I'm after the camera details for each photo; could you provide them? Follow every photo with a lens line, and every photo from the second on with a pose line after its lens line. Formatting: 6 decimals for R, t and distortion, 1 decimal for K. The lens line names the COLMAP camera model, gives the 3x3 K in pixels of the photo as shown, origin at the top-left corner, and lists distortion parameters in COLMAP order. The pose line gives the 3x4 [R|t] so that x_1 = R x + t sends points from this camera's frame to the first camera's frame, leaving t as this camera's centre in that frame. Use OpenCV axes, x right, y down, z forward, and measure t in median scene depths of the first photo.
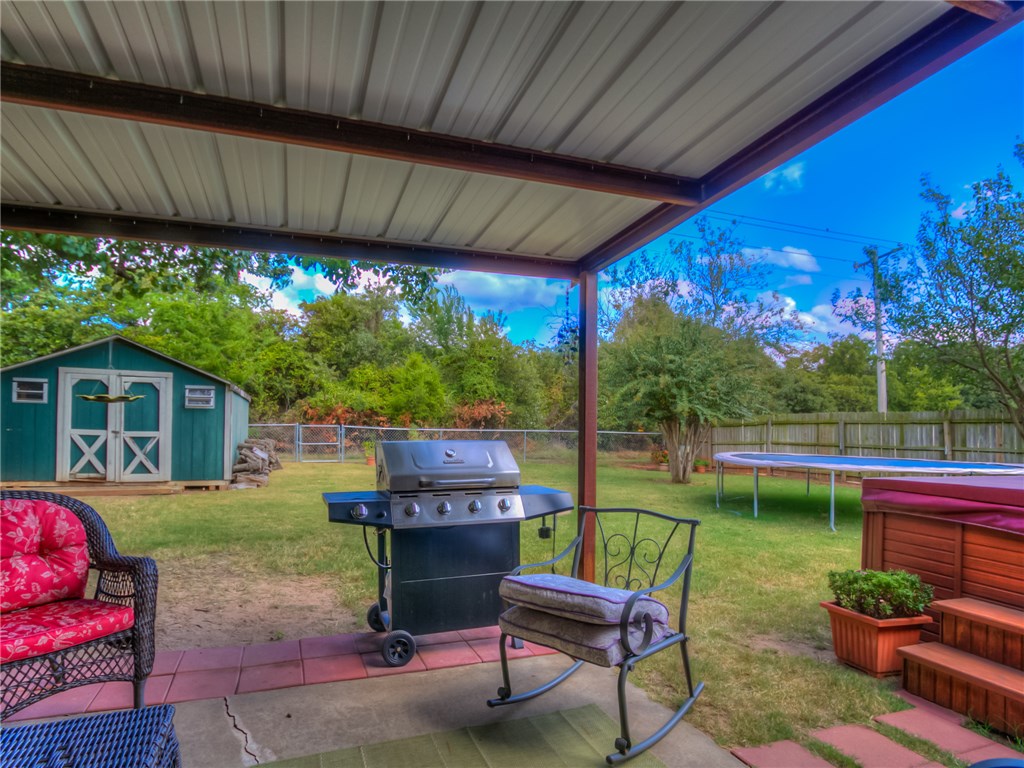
lens RADIAL K [[615.7, 0, 511.4], [0, 615.7, 434.9], [0, 0, 1]] dist [-0.001345, 0.001772]
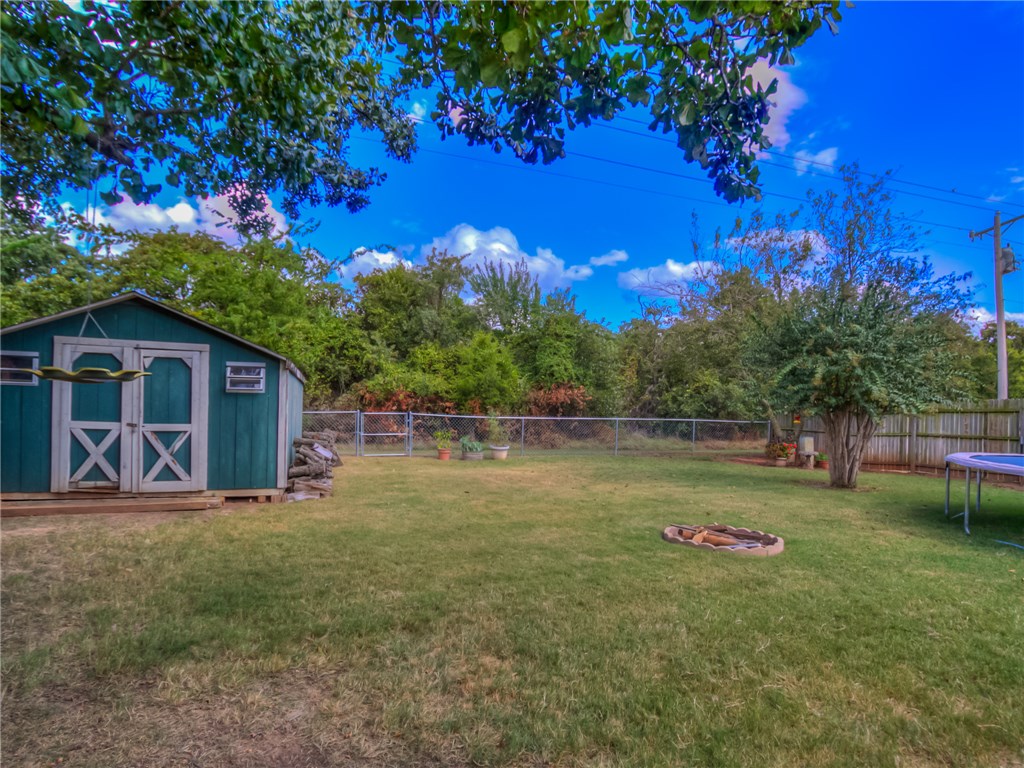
lens RADIAL K [[589.5, 0, 530.0], [0, 589.5, 418.9], [0, 0, 1]] dist [-0.003204, -0.001101]
pose [[0.999878, 0.002902, -0.015329, -0.090300], [-0.002879, 0.999995, 0.001478, -0.008082], [0.015333, -0.001434, 0.999881, 0.174700]]
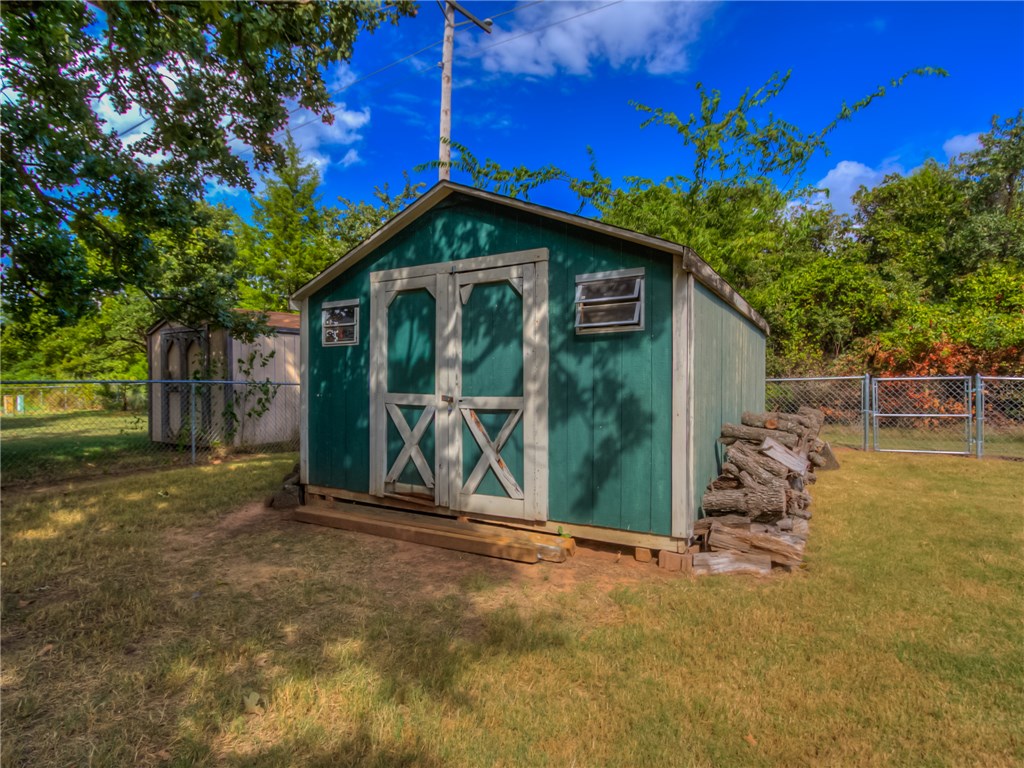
lens RADIAL K [[534.1, 0, 512.0], [0, 534.1, 384.0], [0, 0, 1]] dist [-0.003926, -0.000925]
pose [[0.637229, -0.017545, -0.770475, -0.178609], [0.006444, 0.999827, -0.017438, -0.004647], [0.770648, 0.006147, 0.637232, 0.451116]]
